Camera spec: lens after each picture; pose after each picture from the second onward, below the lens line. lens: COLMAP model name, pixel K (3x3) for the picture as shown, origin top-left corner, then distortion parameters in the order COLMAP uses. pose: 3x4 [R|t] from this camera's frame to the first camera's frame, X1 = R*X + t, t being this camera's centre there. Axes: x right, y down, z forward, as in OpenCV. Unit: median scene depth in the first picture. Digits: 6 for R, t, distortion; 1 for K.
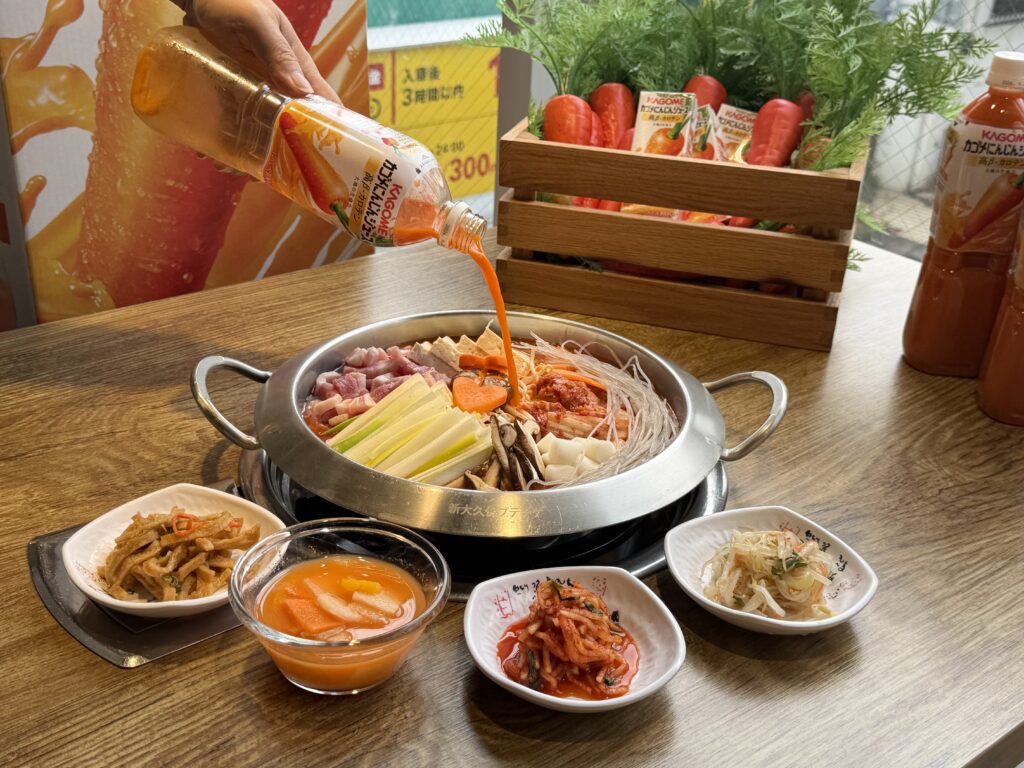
lens RADIAL K [[1186.7, 0, 512.0], [0, 1186.7, 384.0], [0, 0, 1]] dist [0.210176, -0.590099]
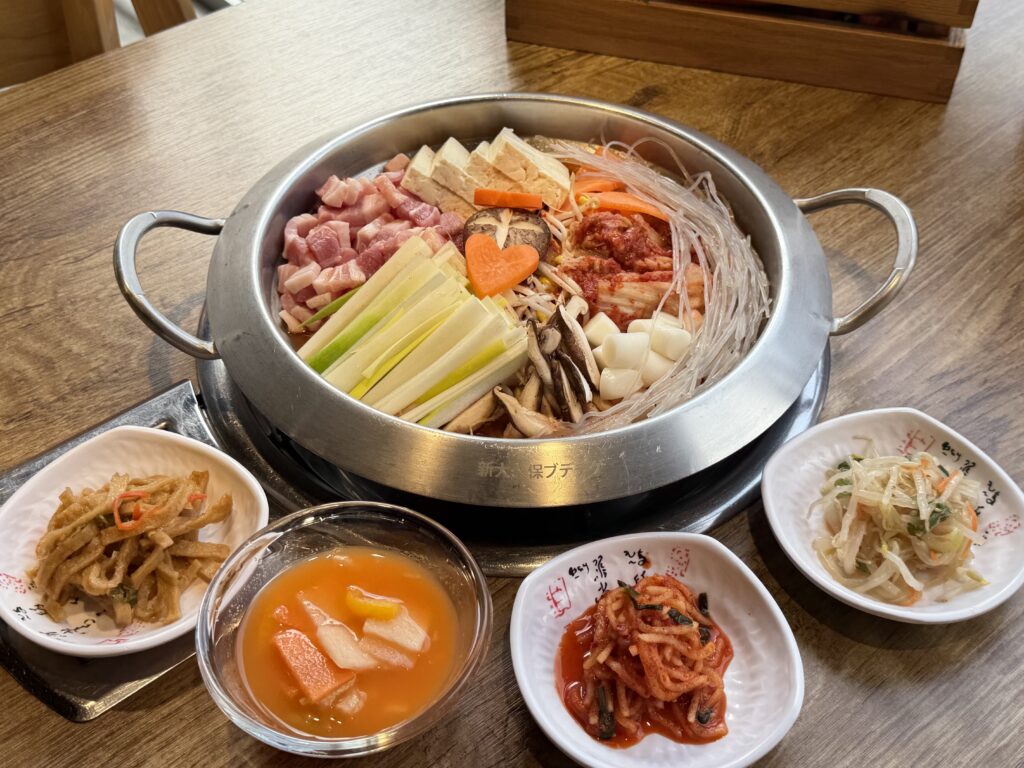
lens RADIAL K [[1233.0, 0, 512.0], [0, 1233.0, 384.0], [0, 0, 1]] dist [0.174770, -0.476564]
pose [[0.998911, -0.046285, -0.005915, -0.024853], [0.045632, 0.942526, 0.331002, -0.202229], [-0.009745, -0.330911, 0.943612, 0.281361]]
